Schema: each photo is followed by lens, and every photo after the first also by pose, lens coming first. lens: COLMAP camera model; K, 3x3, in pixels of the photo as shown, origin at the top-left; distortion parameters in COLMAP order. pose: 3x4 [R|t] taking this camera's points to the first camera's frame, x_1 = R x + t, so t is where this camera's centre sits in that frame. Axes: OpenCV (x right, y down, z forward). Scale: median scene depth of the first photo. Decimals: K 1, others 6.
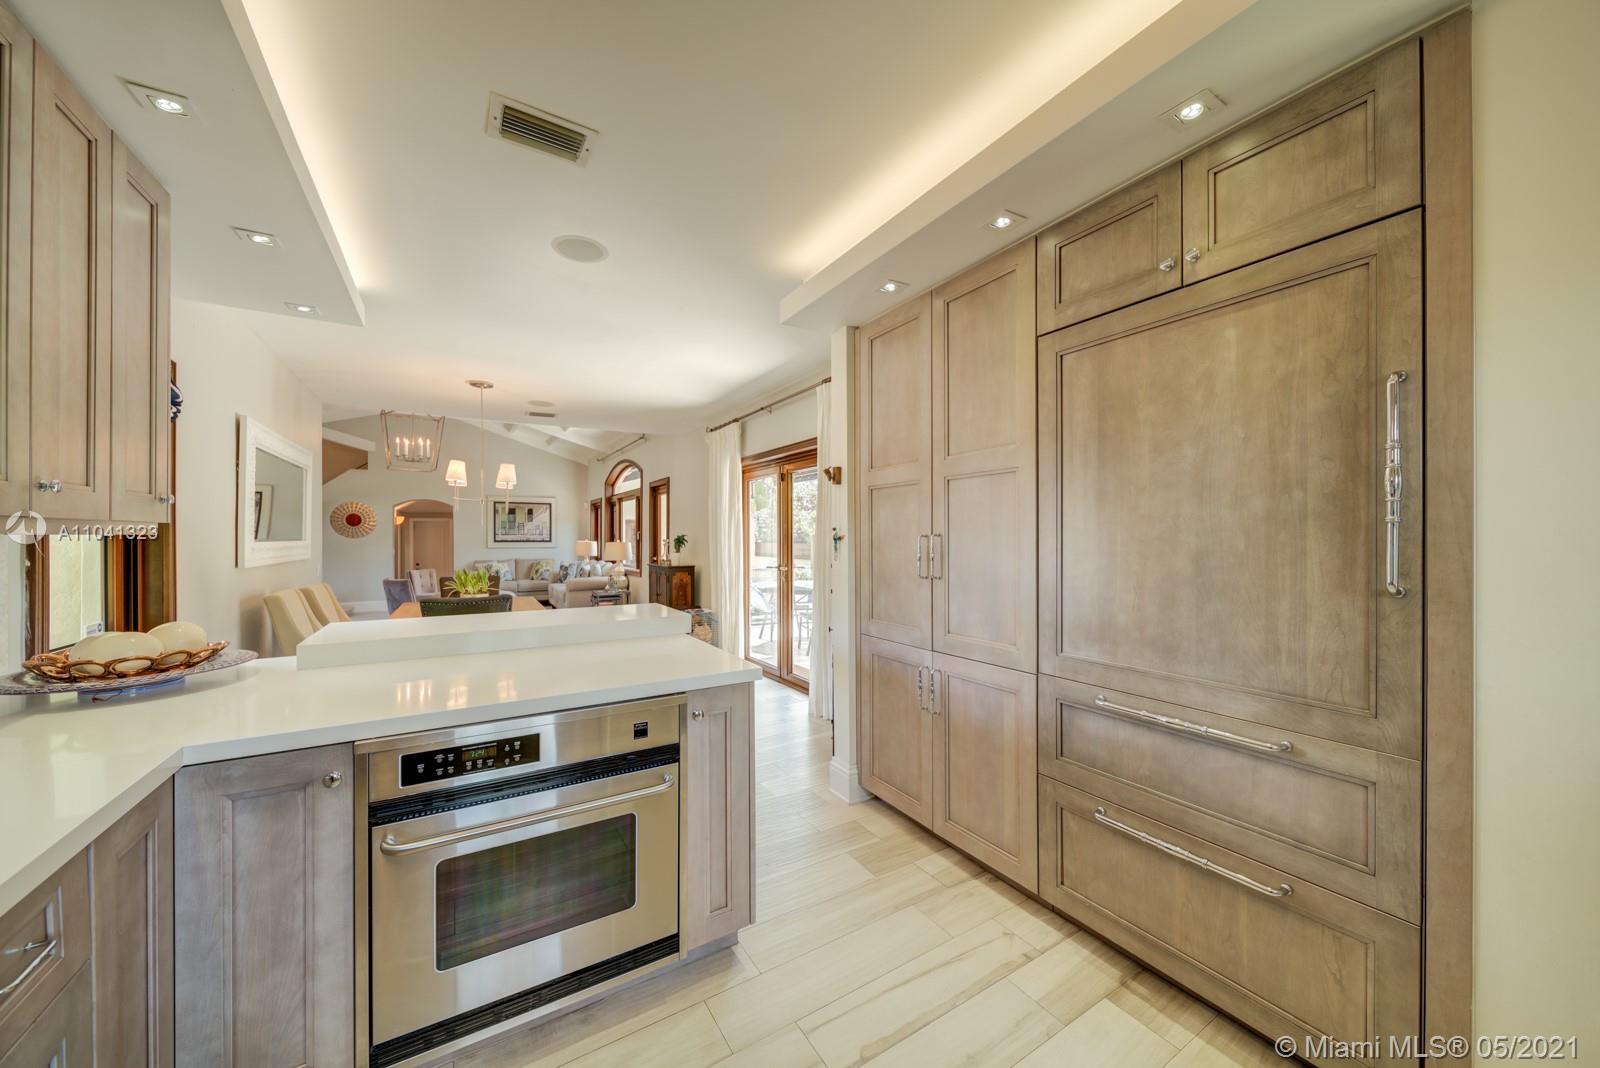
lens RADIAL K [[565.2, 0, 790.0], [0, 565.2, 537.6], [0, 0, 1]] dist [-0.000207, -0.000120]
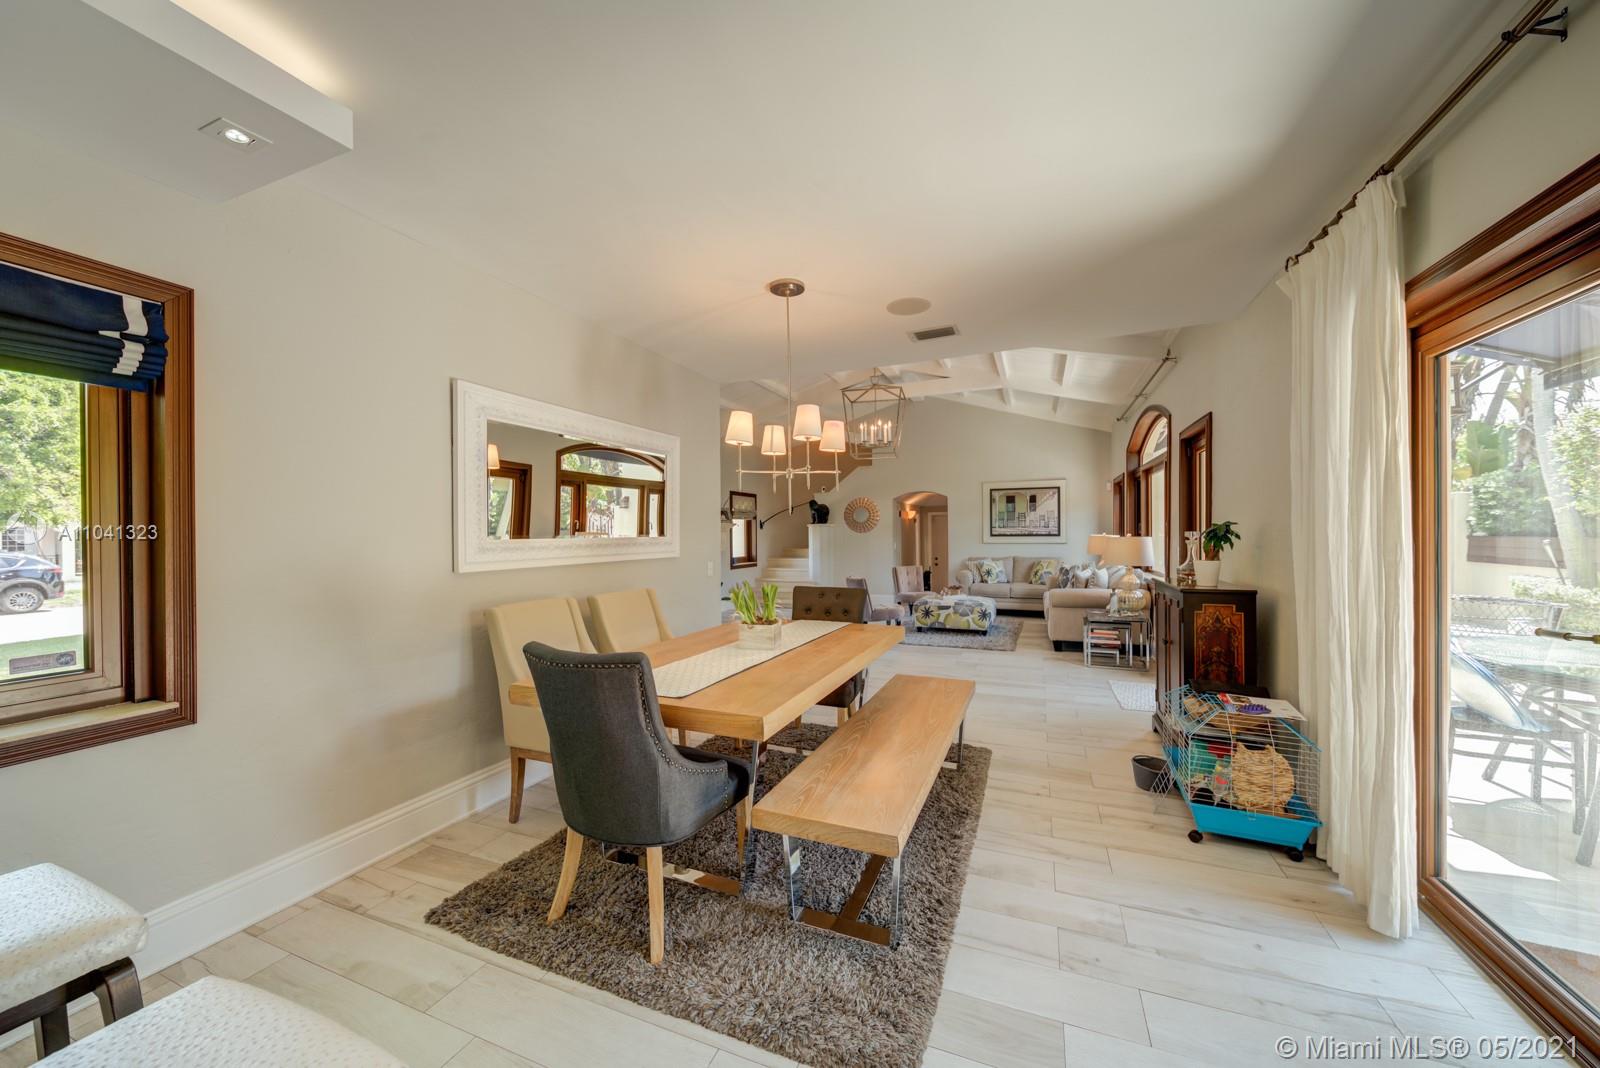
lens RADIAL K [[565.2, 0, 790.0], [0, 565.2, 537.6], [0, 0, 1]] dist [-0.000207, -0.000120]
pose [[0.596060, 0.000724, -0.802940, -0.018845], [0.009275, 0.999927, 0.007787, 0.000373], [0.802886, -0.012089, 0.596009, 0.277674]]
